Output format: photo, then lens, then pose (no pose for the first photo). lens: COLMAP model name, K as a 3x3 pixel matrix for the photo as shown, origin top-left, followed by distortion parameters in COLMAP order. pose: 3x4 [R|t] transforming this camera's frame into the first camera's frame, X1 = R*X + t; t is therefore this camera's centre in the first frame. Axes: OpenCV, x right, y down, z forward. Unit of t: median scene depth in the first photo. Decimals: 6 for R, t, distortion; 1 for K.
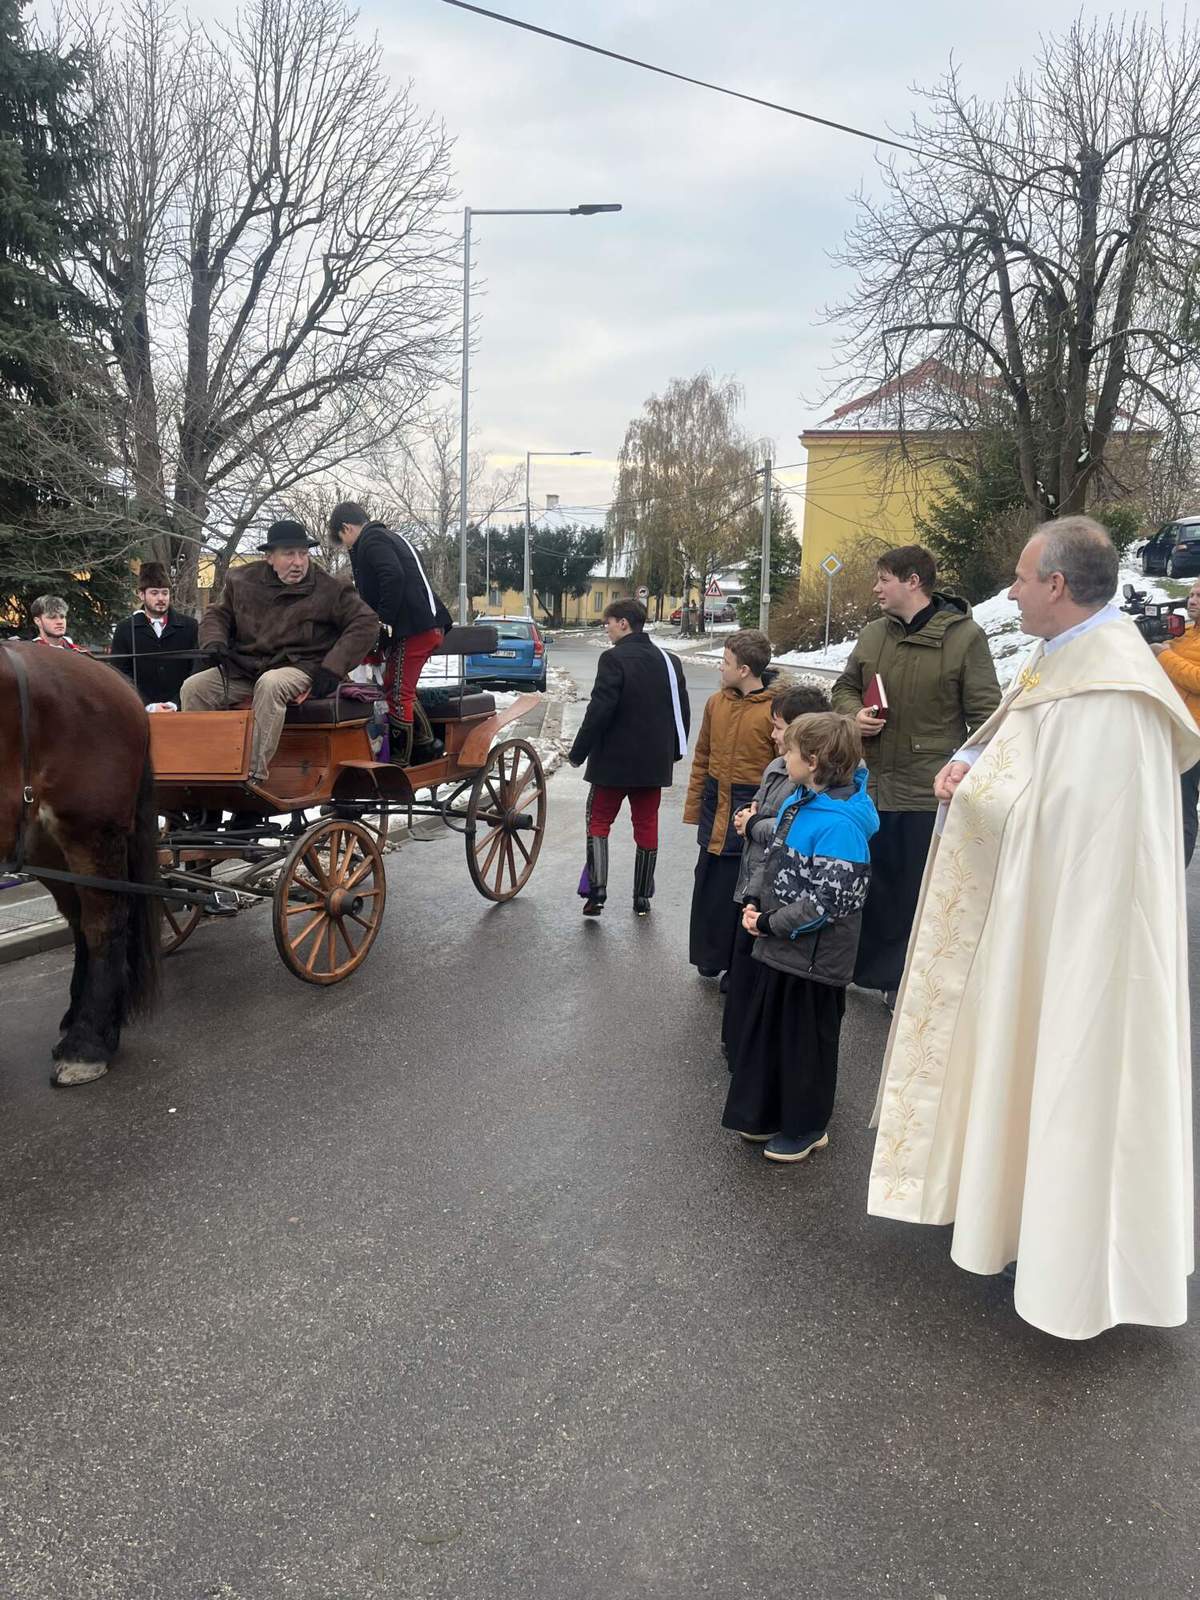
lens RADIAL K [[921.6, 0, 600.0], [0, 921.6, 800.0], [0, 0, 1]] dist [-0.001975, 0.000067]
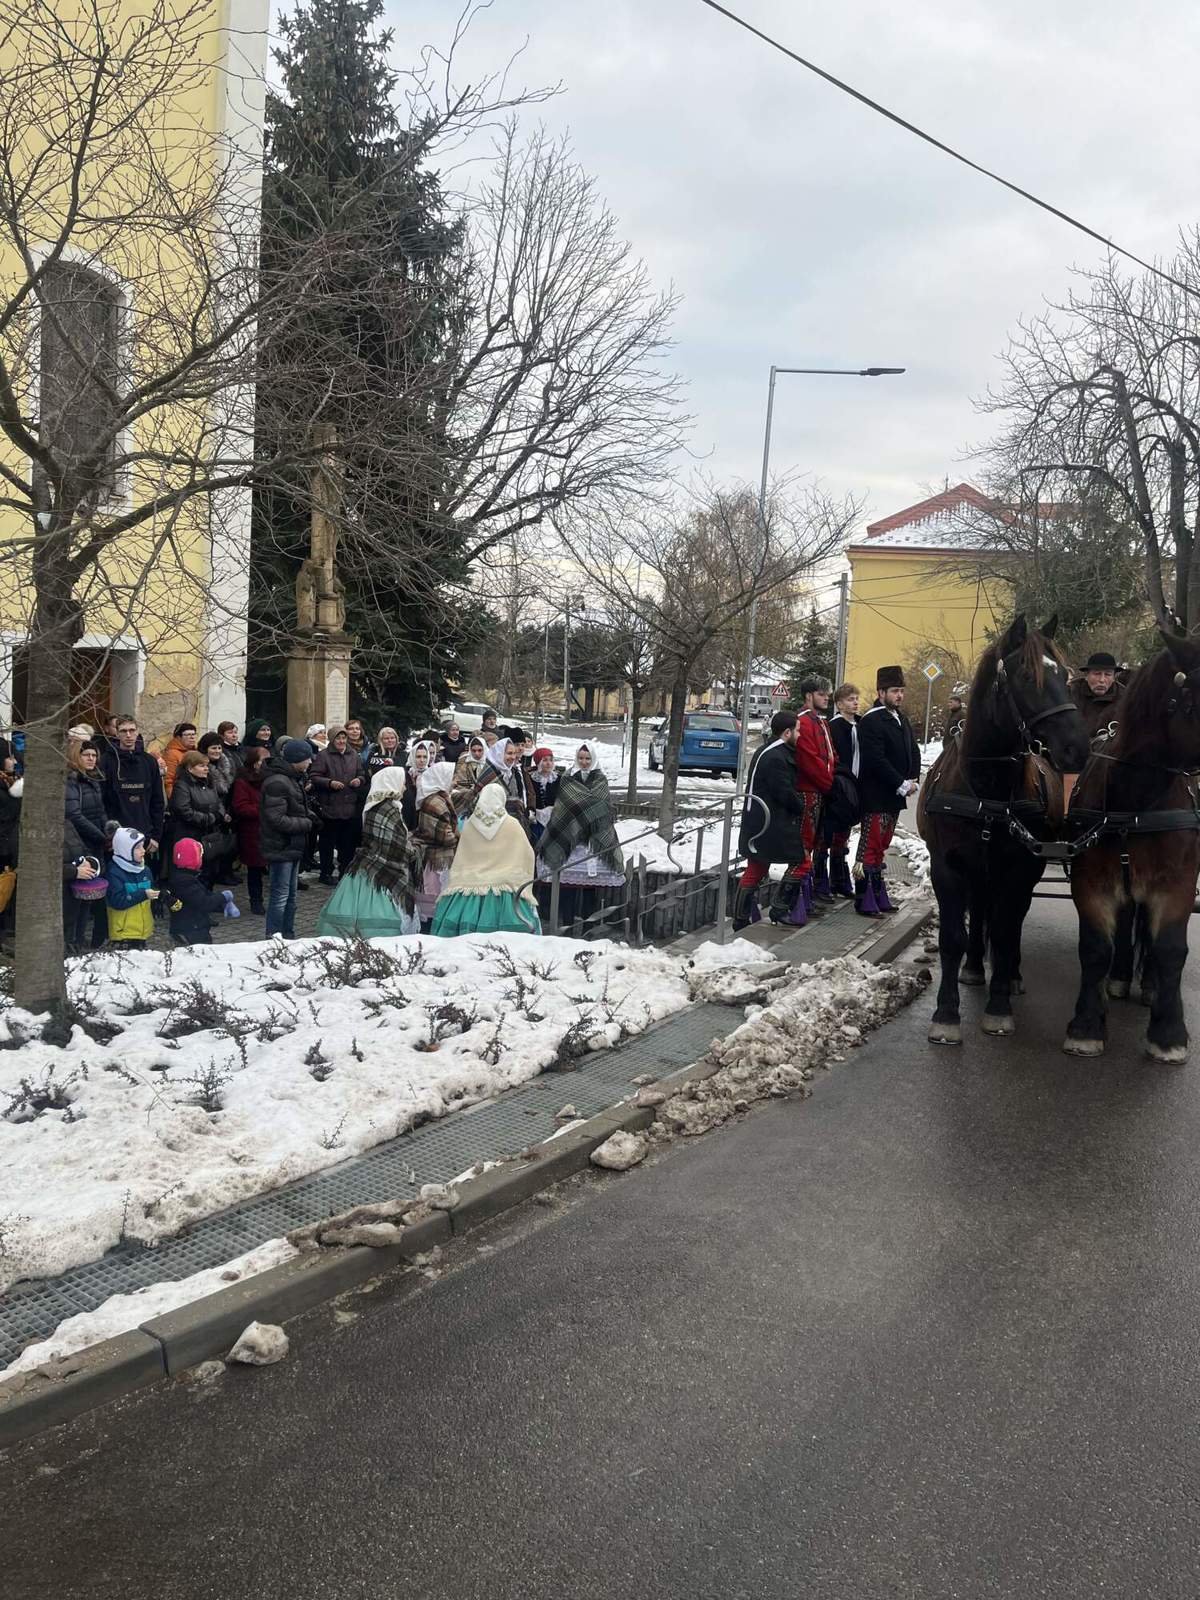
lens RADIAL K [[921.6, 0, 600.0], [0, 921.6, 800.0], [0, 0, 1]] dist [-0.001975, 0.000067]
pose [[0.999269, 0.026489, 0.027579, -0.162461], [-0.023602, 0.994687, -0.100201, 0.010991], [-0.030087, 0.099477, 0.994585, -0.042584]]
